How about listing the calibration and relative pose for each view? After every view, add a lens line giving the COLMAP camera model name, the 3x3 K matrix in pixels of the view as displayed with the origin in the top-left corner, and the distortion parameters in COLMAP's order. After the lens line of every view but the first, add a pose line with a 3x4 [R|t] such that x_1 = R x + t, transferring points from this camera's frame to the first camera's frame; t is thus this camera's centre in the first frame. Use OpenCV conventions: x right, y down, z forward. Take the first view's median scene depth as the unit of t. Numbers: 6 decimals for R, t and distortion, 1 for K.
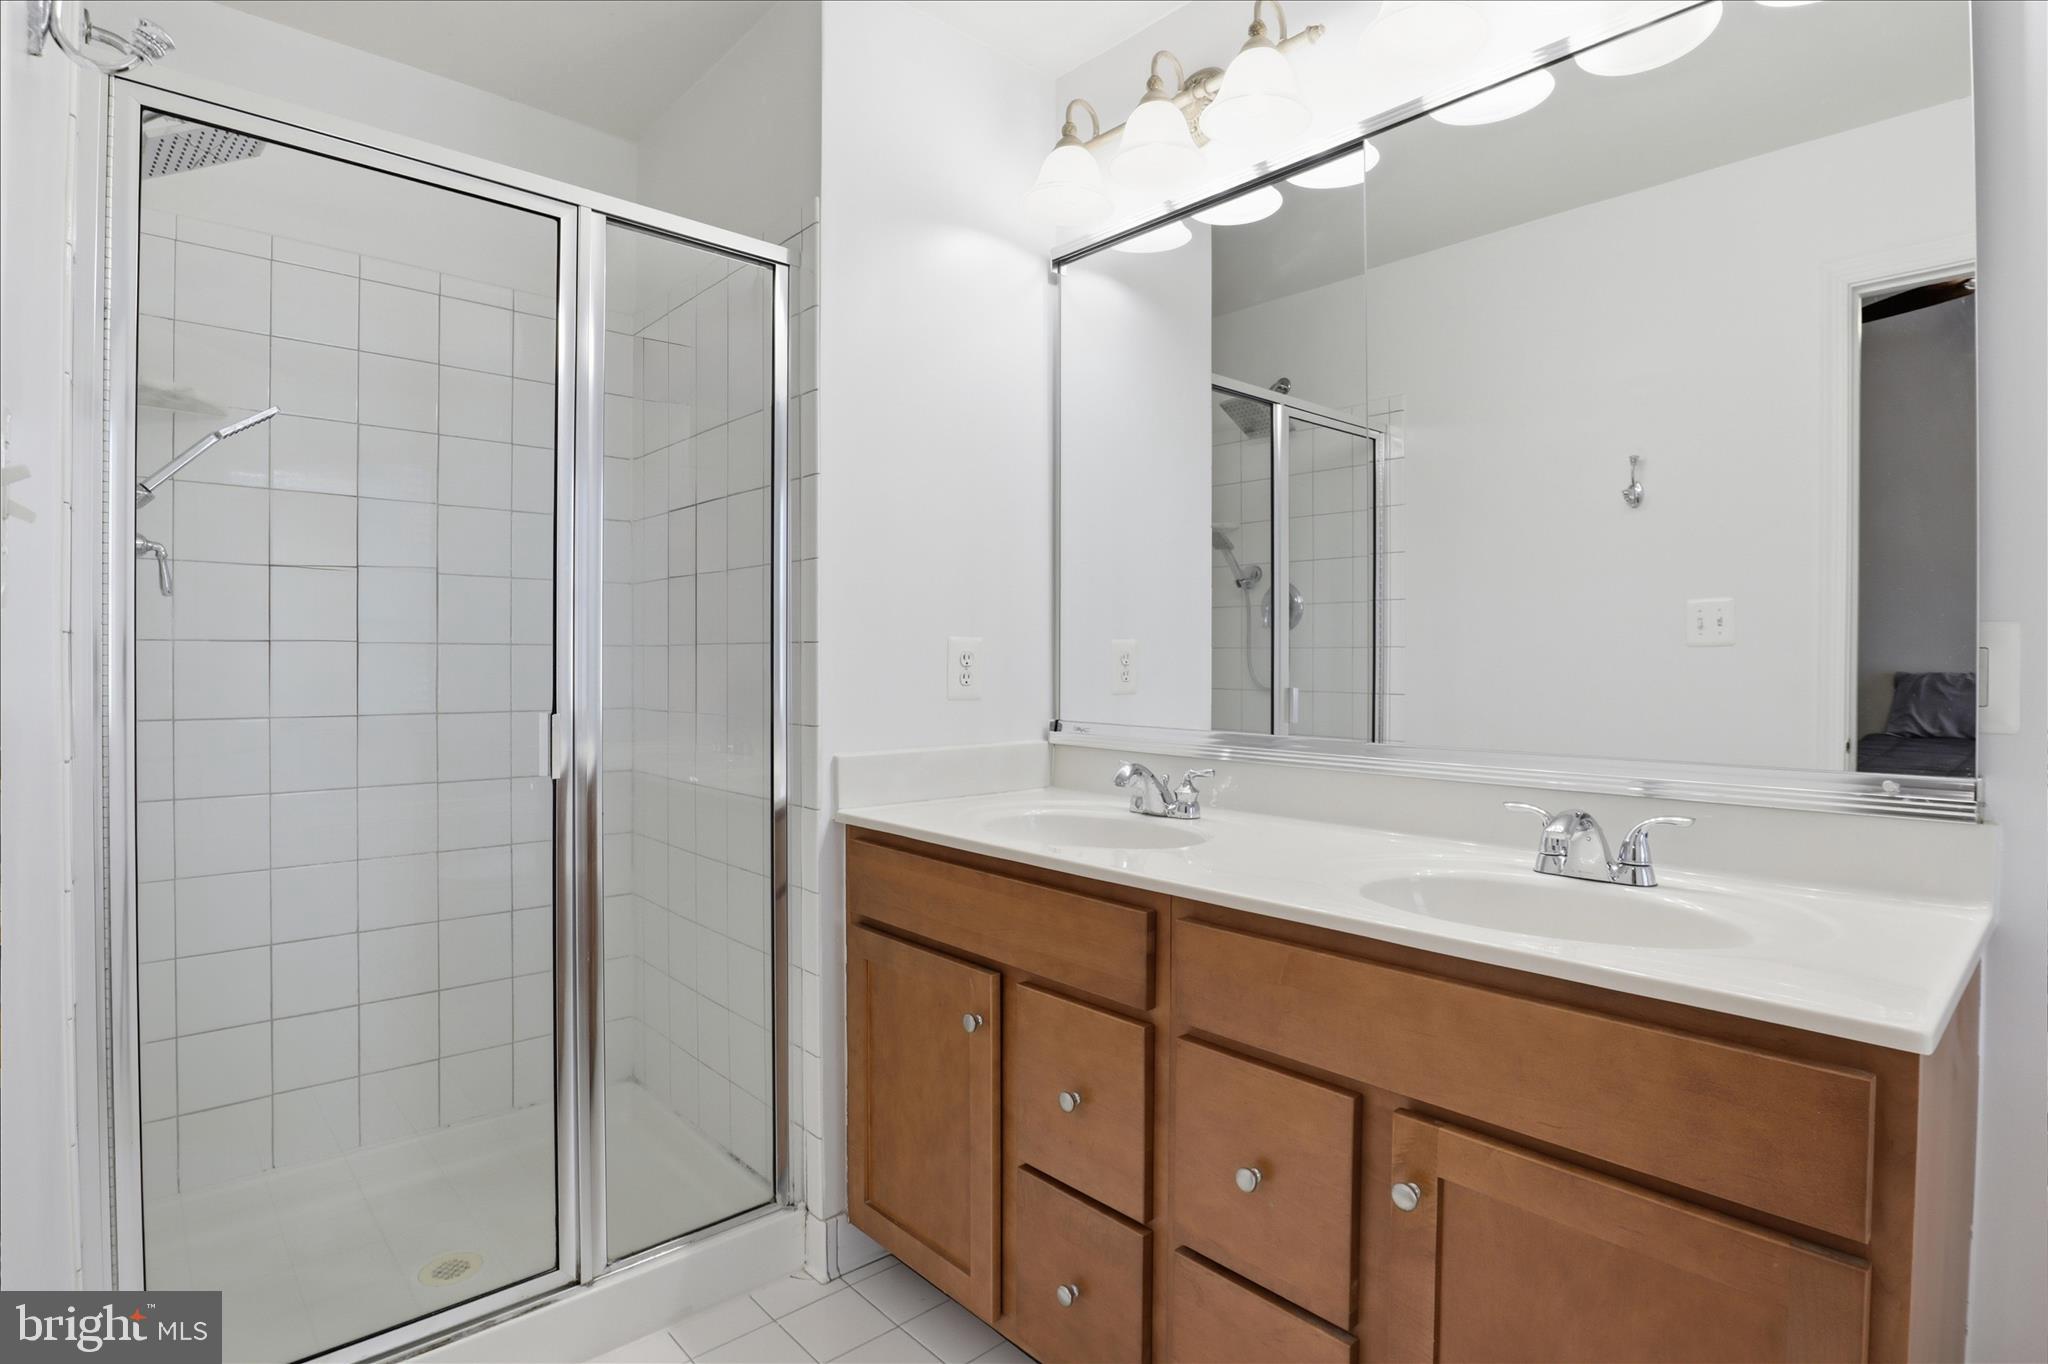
lens RADIAL K [[1030.2, 0, 1023.1], [0, 1030.2, 668.6], [0, 0, 1]] dist [-0.043798, 0.007188]
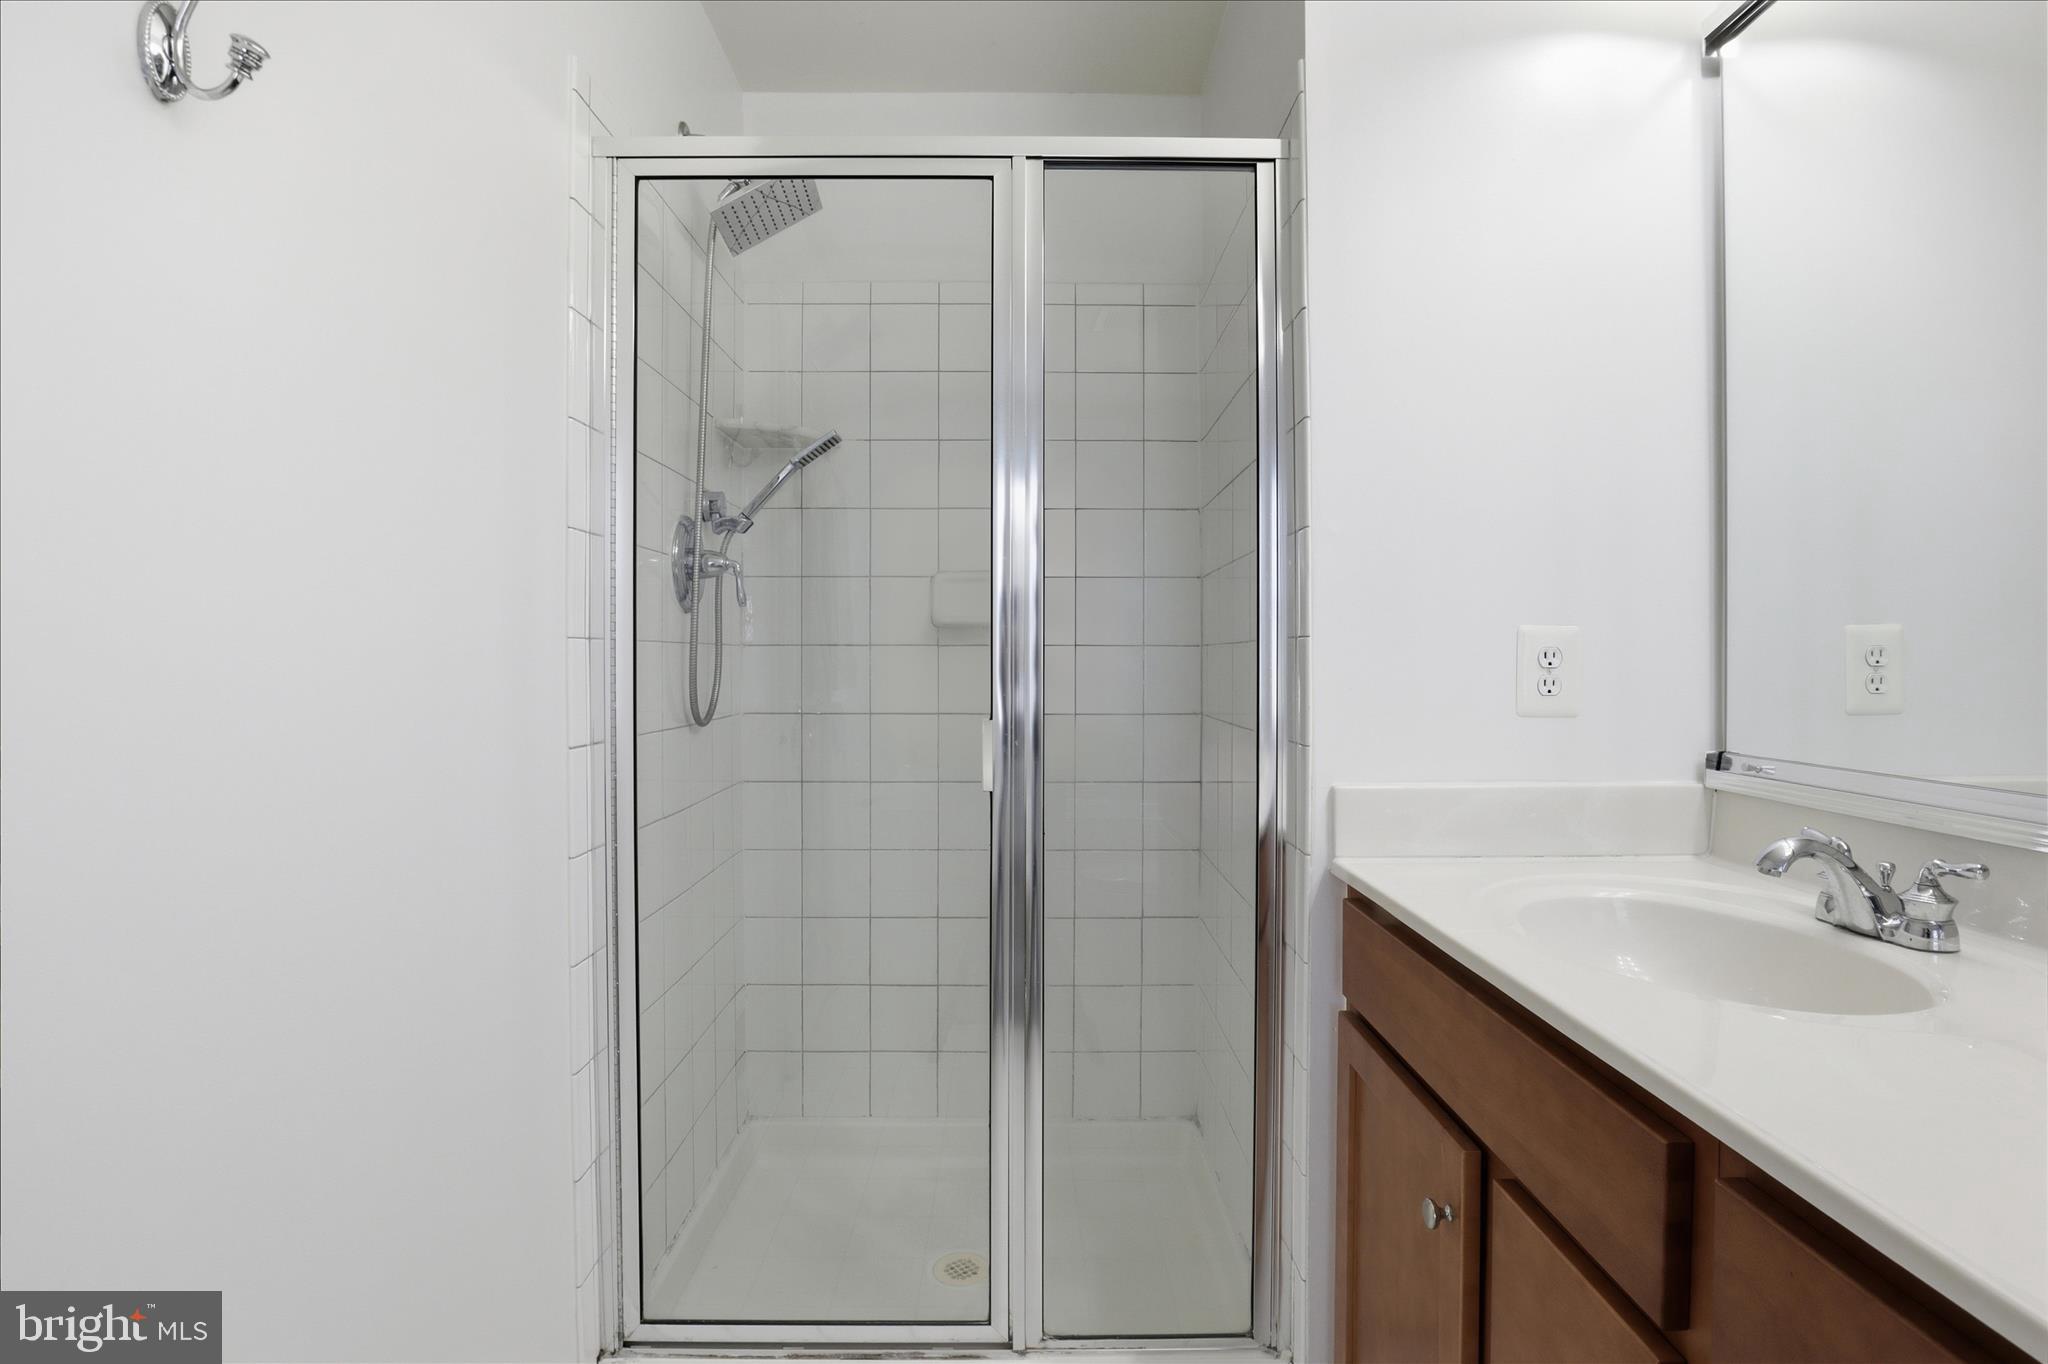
lens RADIAL K [[1030.2, 0, 1021.9], [0, 1030.2, 673.4], [0, 0, 1]] dist [-0.043798, 0.007188]
pose [[0.743913, 0.002864, -0.668270, 0.152554], [-0.003009, 0.999995, 0.000937, 0.001904], [0.668270, 0.001314, 0.743918, 0.287779]]
